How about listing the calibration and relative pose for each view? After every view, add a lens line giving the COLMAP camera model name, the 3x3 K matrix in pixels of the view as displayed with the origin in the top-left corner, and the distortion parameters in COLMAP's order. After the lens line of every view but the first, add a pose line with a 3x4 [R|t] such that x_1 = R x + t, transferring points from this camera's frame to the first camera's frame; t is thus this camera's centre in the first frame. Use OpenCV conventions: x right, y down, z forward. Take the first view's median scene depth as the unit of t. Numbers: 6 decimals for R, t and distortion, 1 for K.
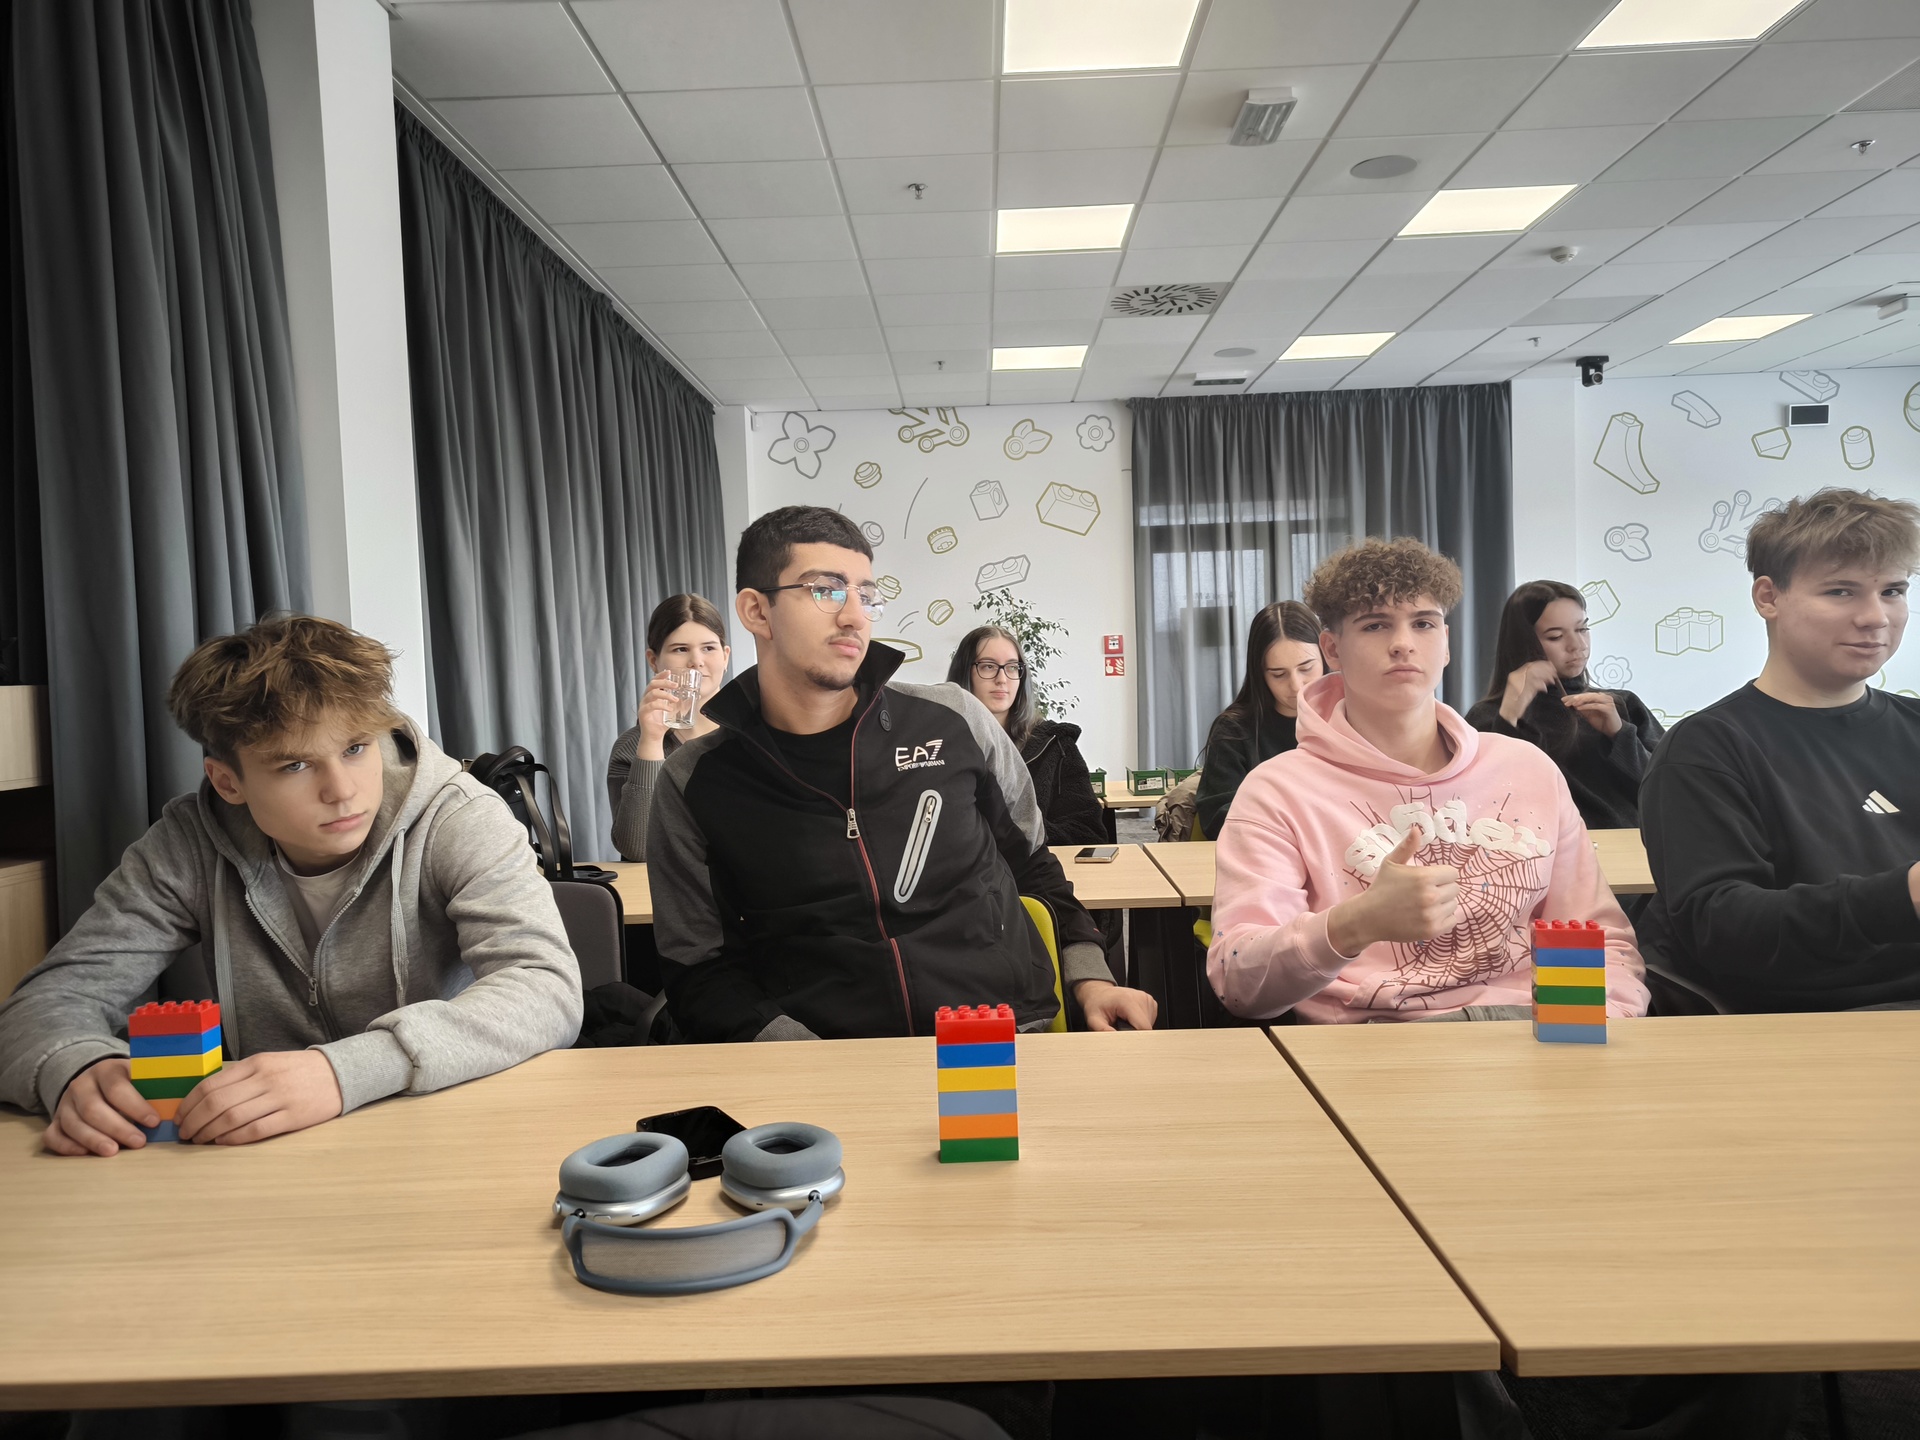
lens RADIAL K [[1324.5, 0, 951.7], [0, 1324.5, 721.9], [0, 0, 1]] dist [0.035362, -0.022368]
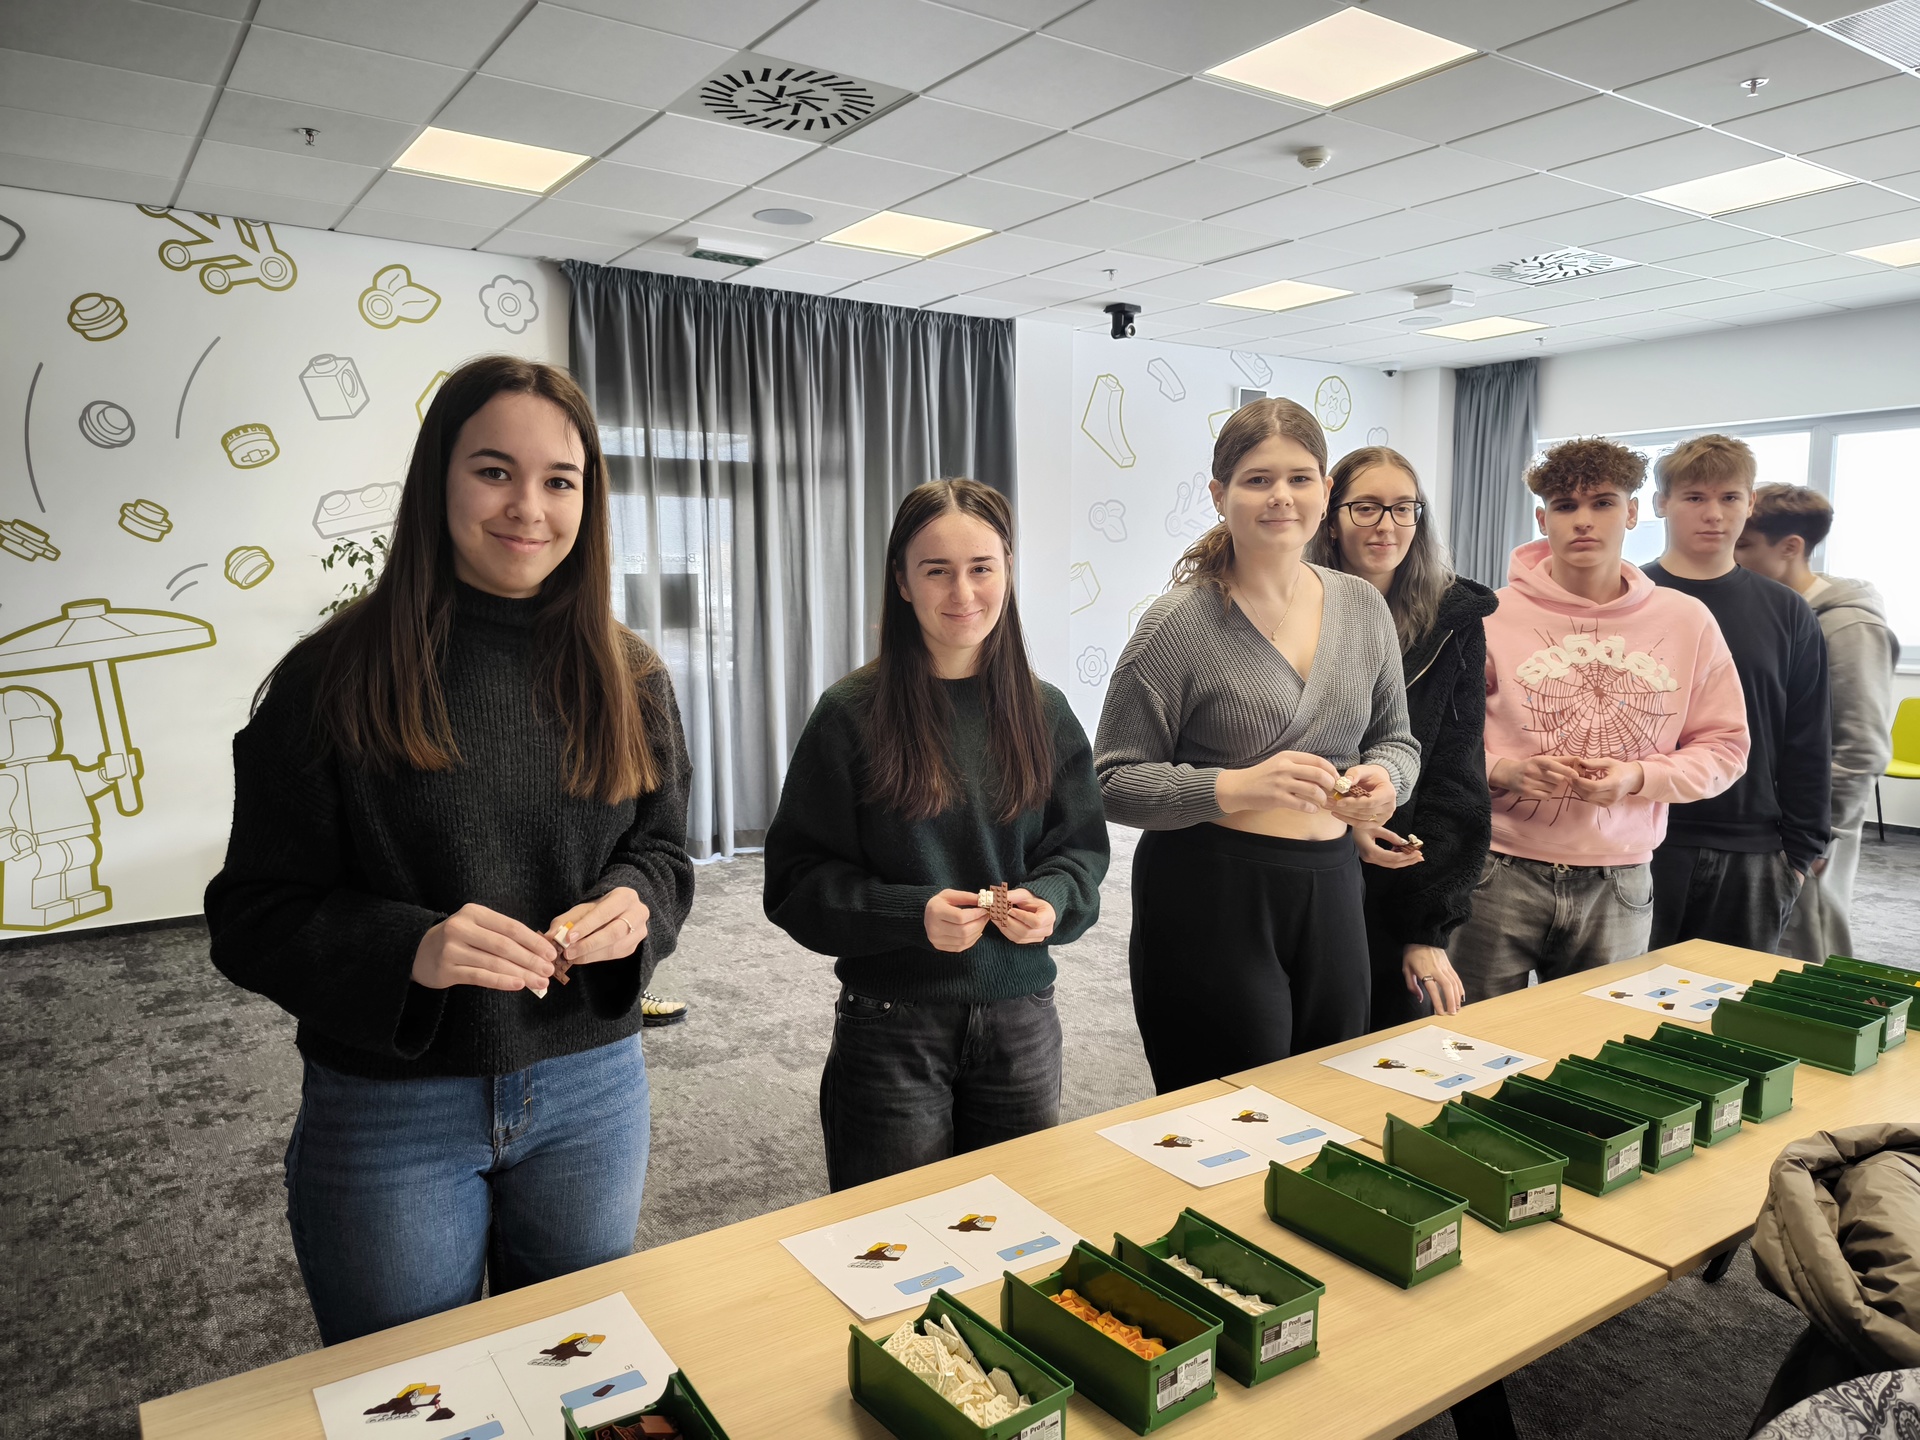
lens RADIAL K [[1324.5, 0, 954.6], [0, 1324.5, 724.9], [0, 0, 1]] dist [0.035362, -0.022368]
pose [[0.817032, -0.031489, 0.575732, -0.100421], [-0.006580, 0.997933, 0.063918, -0.053119], [-0.576555, -0.056011, 0.815136, 0.323155]]
